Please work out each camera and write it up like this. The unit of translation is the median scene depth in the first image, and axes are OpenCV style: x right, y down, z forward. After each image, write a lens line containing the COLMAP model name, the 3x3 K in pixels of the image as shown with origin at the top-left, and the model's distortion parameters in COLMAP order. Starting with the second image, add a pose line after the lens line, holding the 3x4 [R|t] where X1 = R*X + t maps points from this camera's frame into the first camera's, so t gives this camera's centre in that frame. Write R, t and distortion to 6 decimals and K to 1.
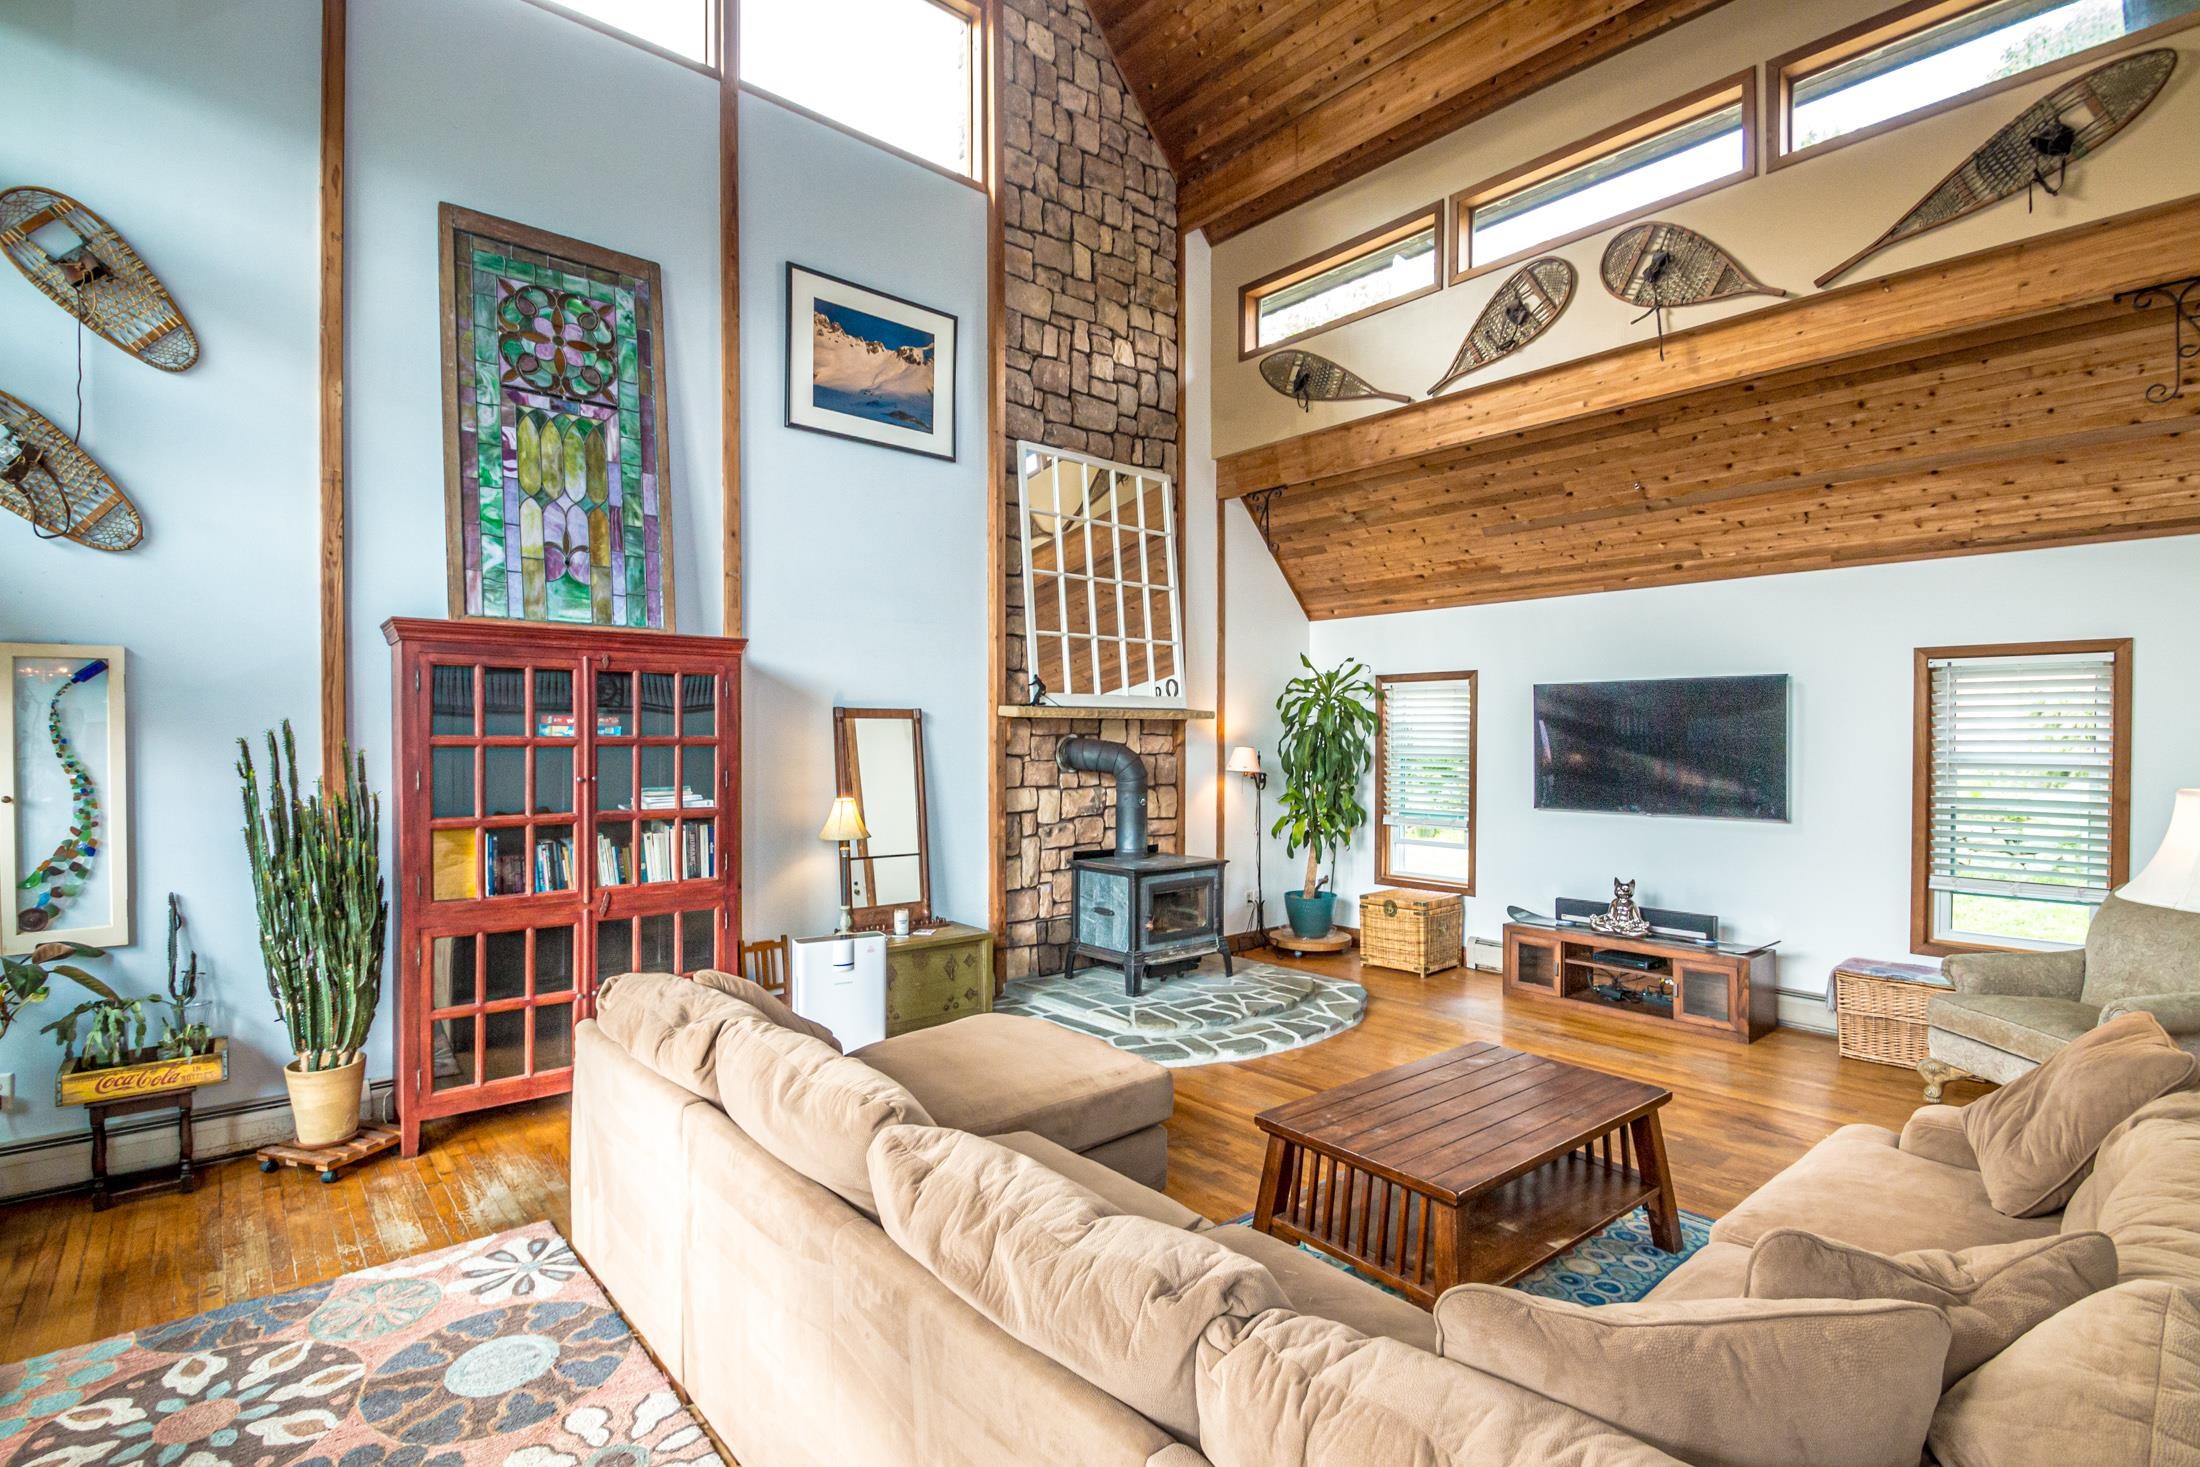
lens RADIAL K [[1005.6, 0, 1108.3], [0, 1005.6, 750.3], [0, 0, 1]] dist [0.021802, -0.019737]
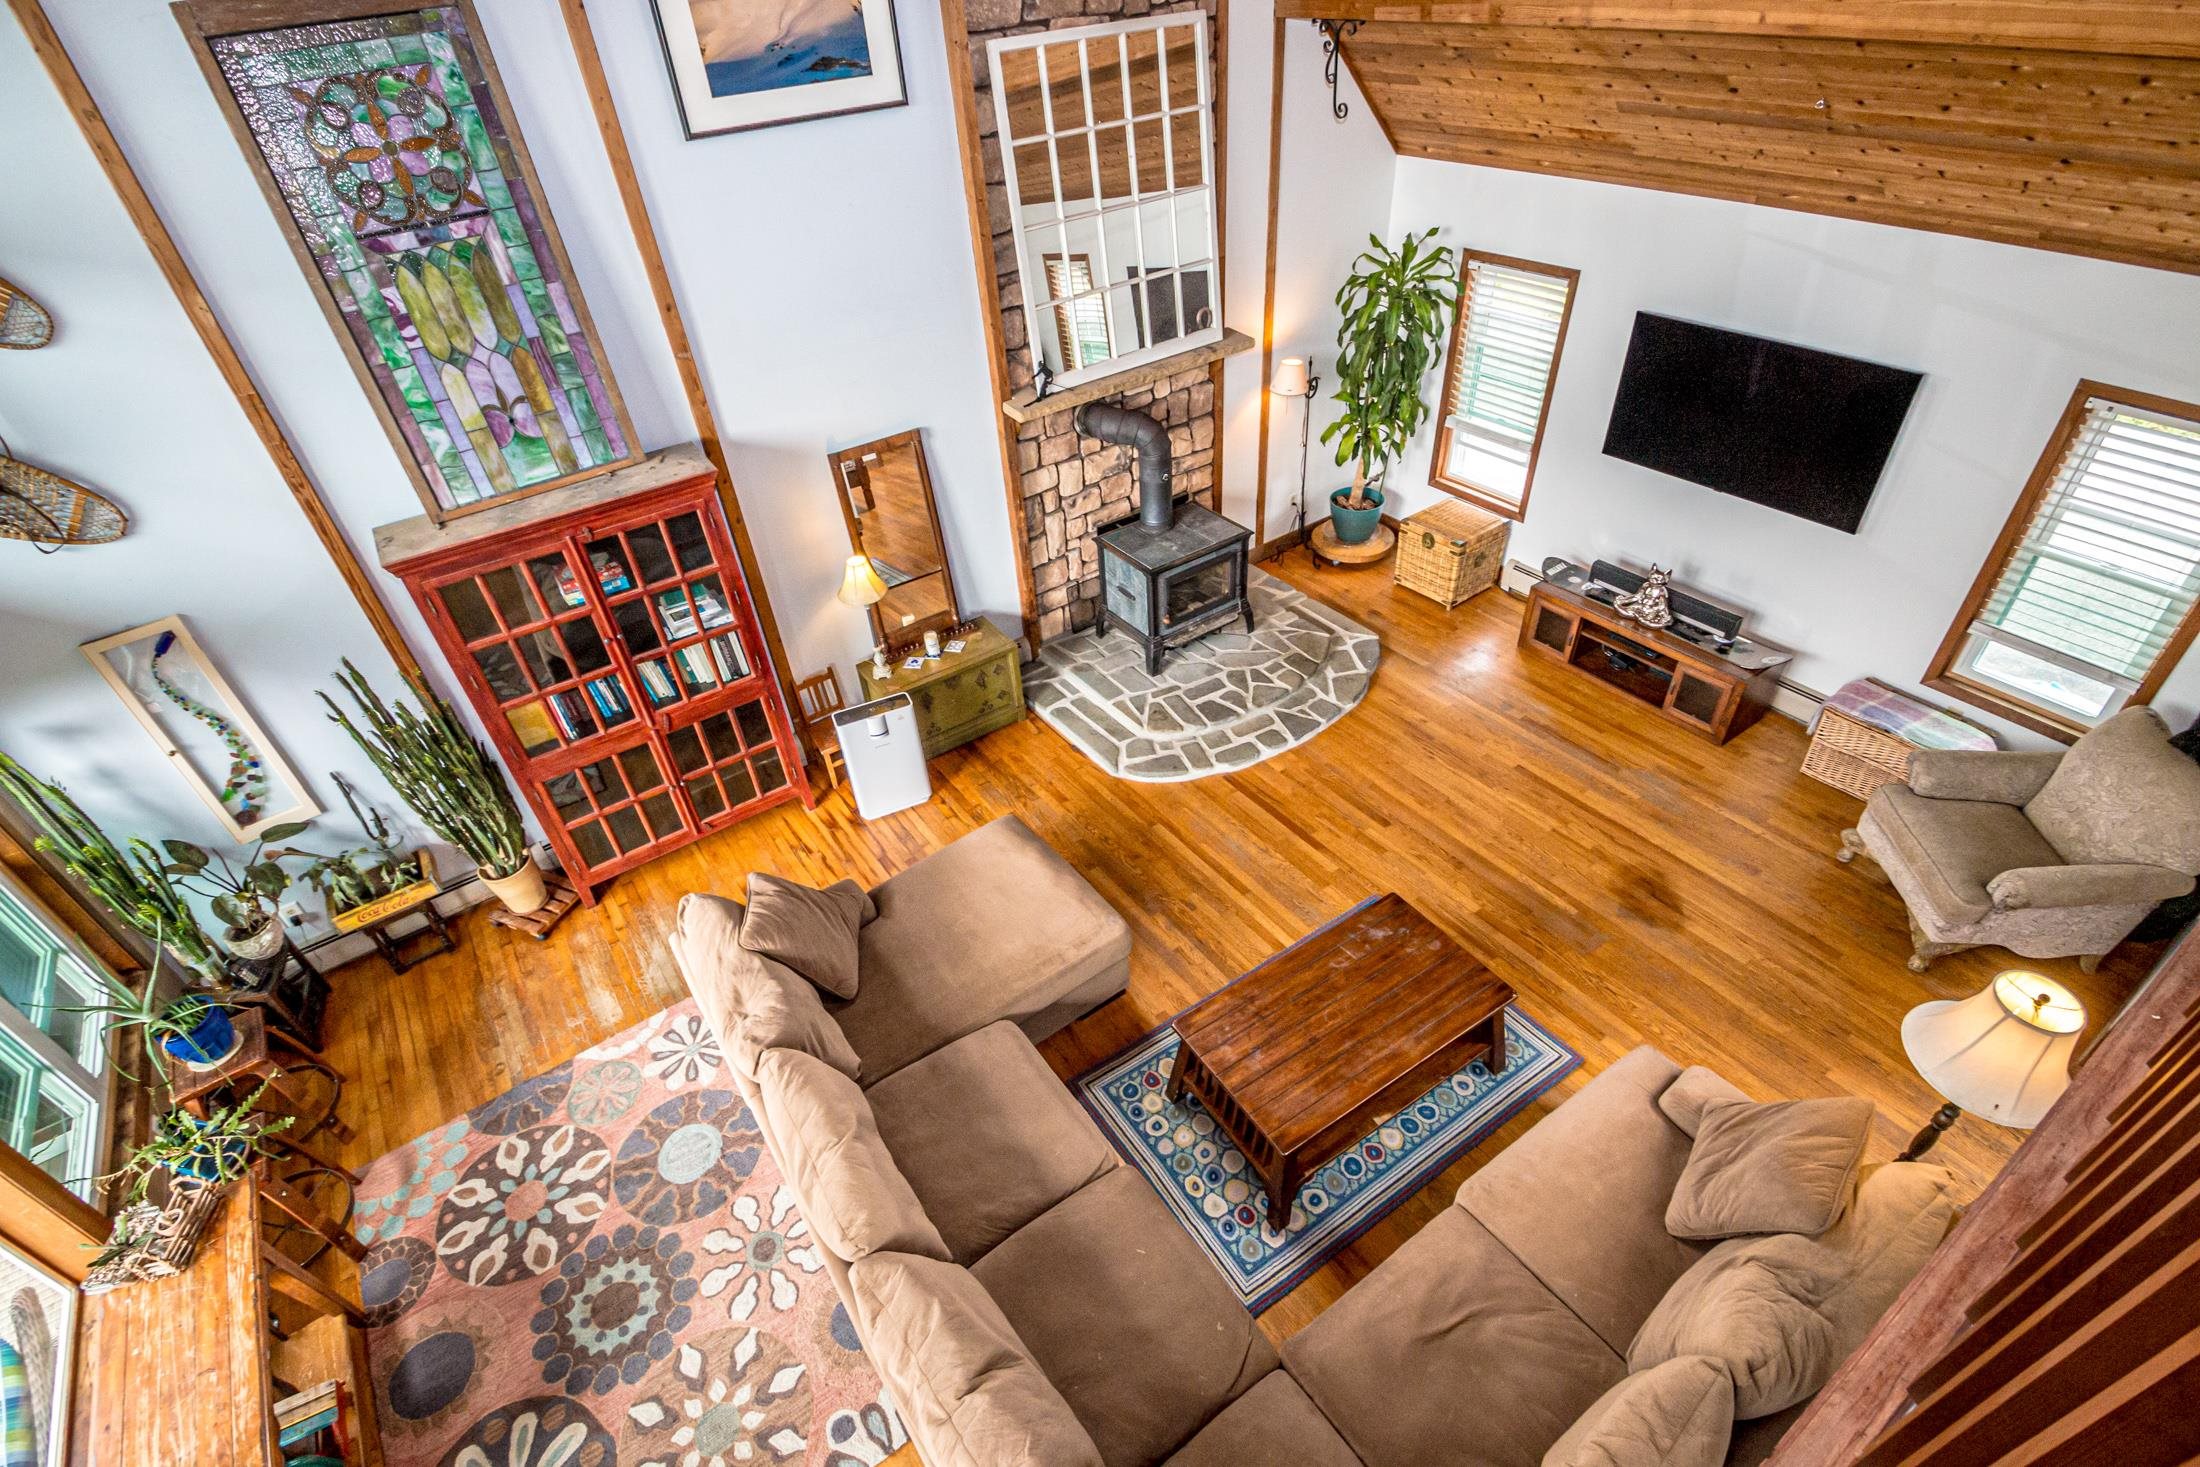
lens RADIAL K [[1010.7, 0, 1110.6], [0, 1010.7, 733.1], [0, 0, 1]] dist [0.034881, -0.031461]
pose [[0.992997, 0.018352, -0.116702, 0.114848], [0.057980, 0.784994, 0.616784, -0.411890], [0.102930, -0.619231, 0.778433, 0.100544]]
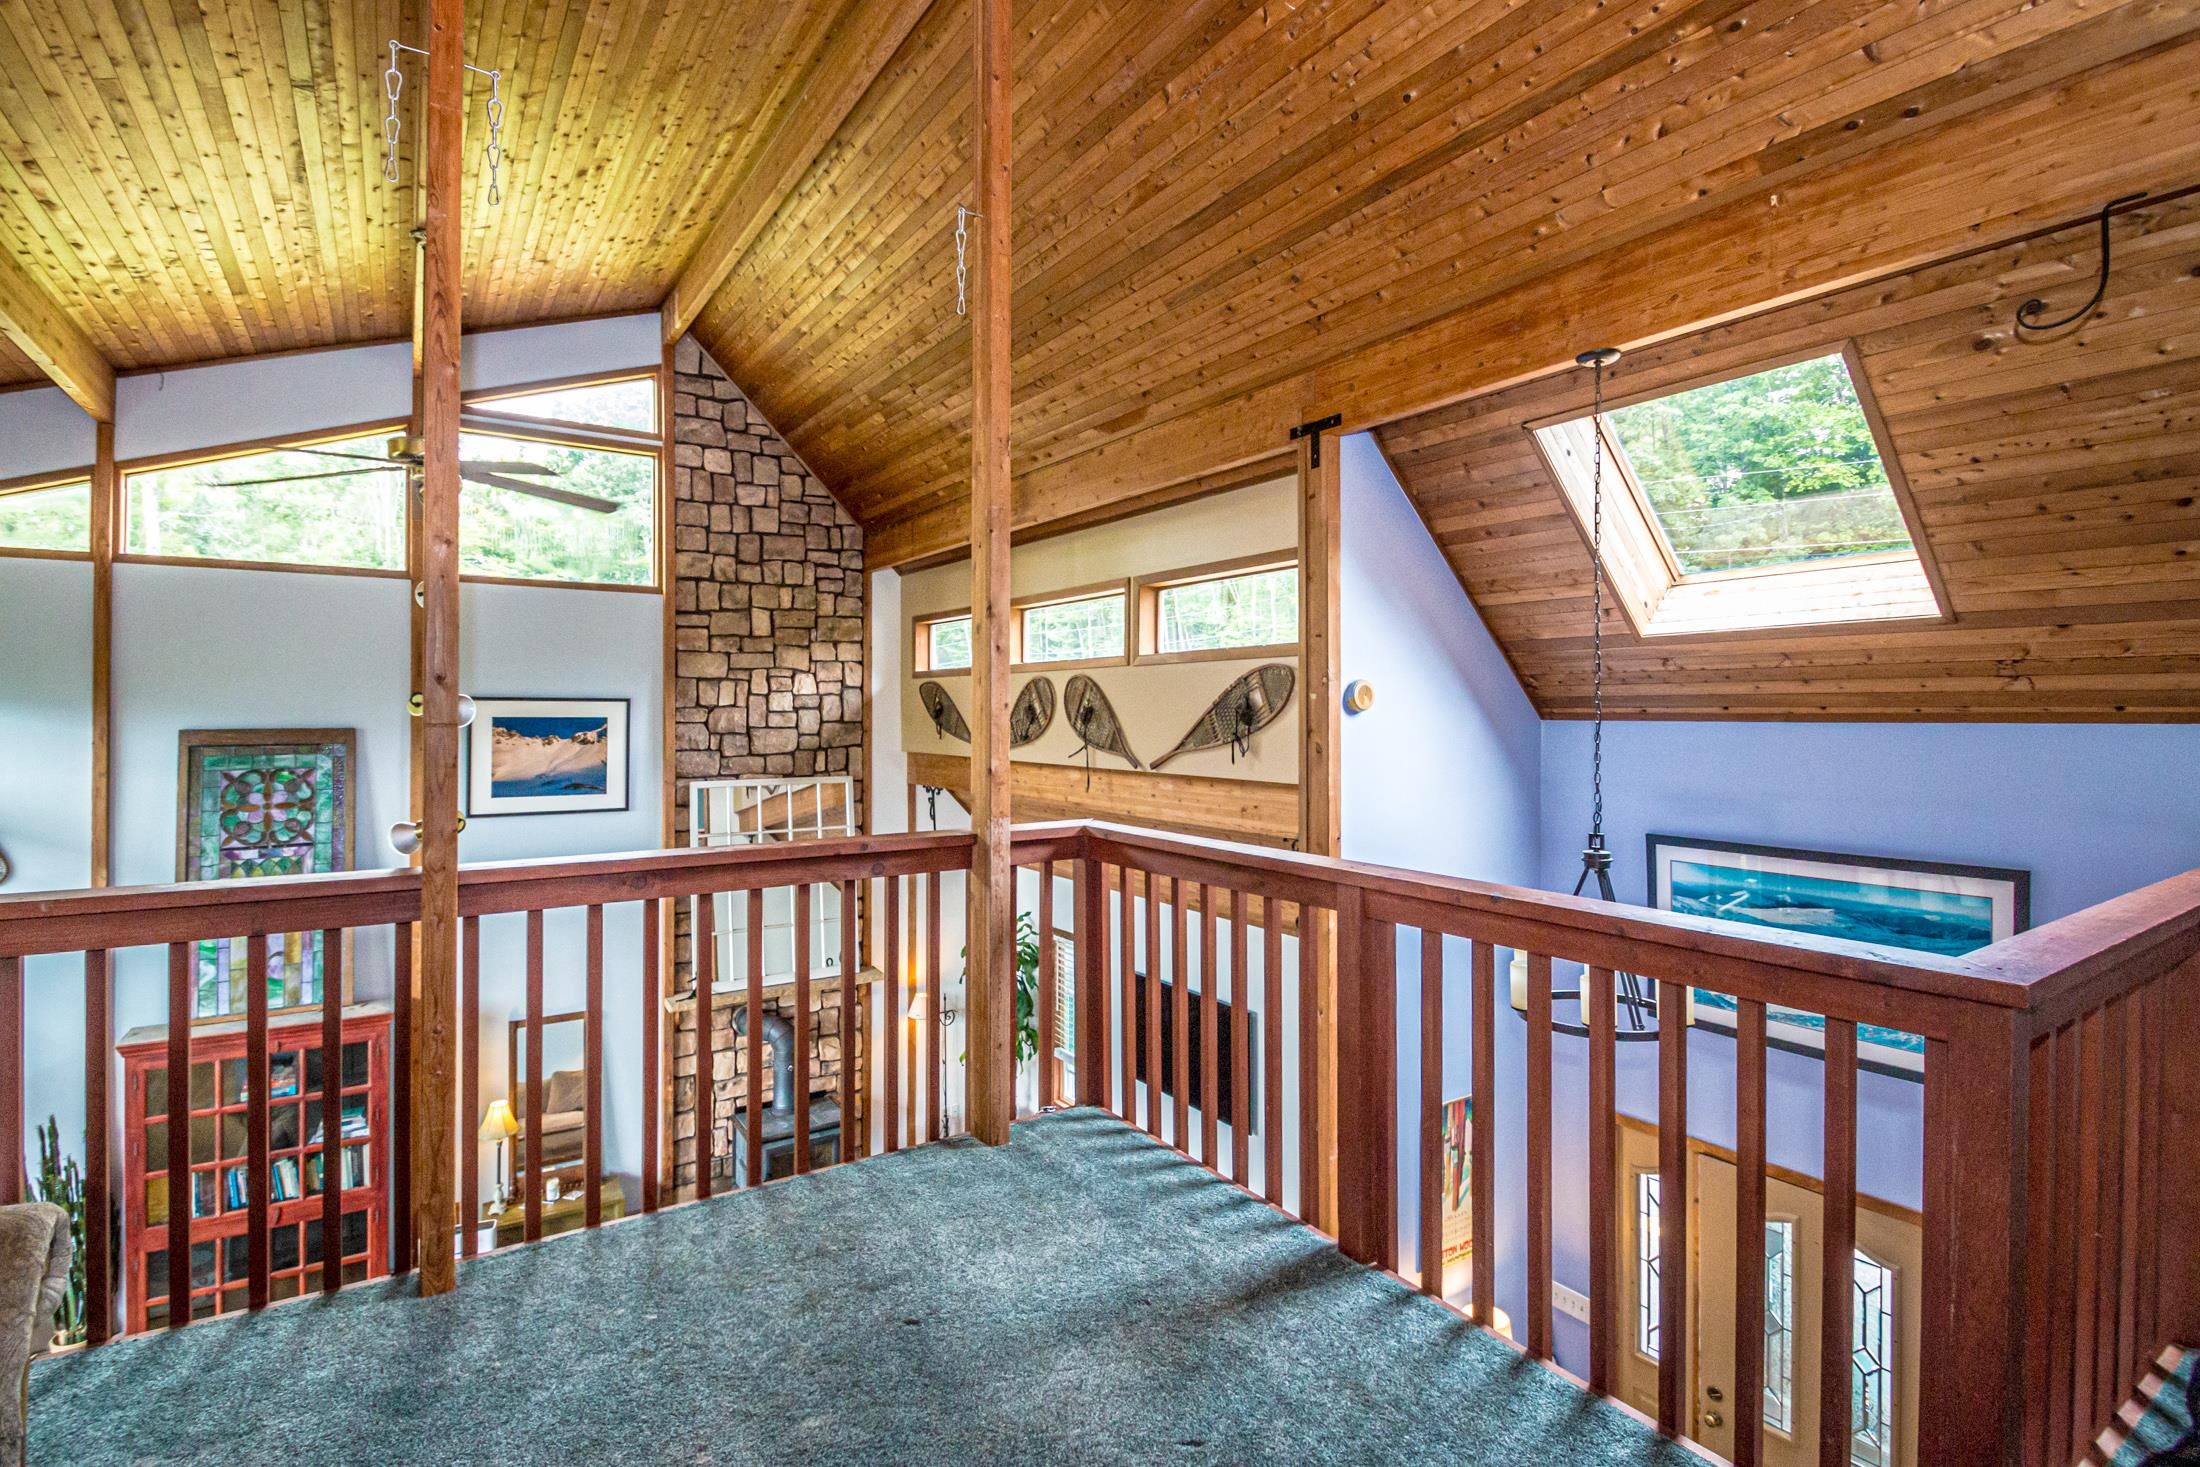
lens RADIAL K [[983.8, 0, 1088.6], [0, 983.8, 725.8], [0, 0, 1]] dist [0.004171, -0.013197]
pose [[0.992261, -0.004296, -0.124093, 0.631315], [0.002075, 0.999835, -0.018020, -0.398227], [0.124150, 0.017623, 0.992107, -0.186774]]
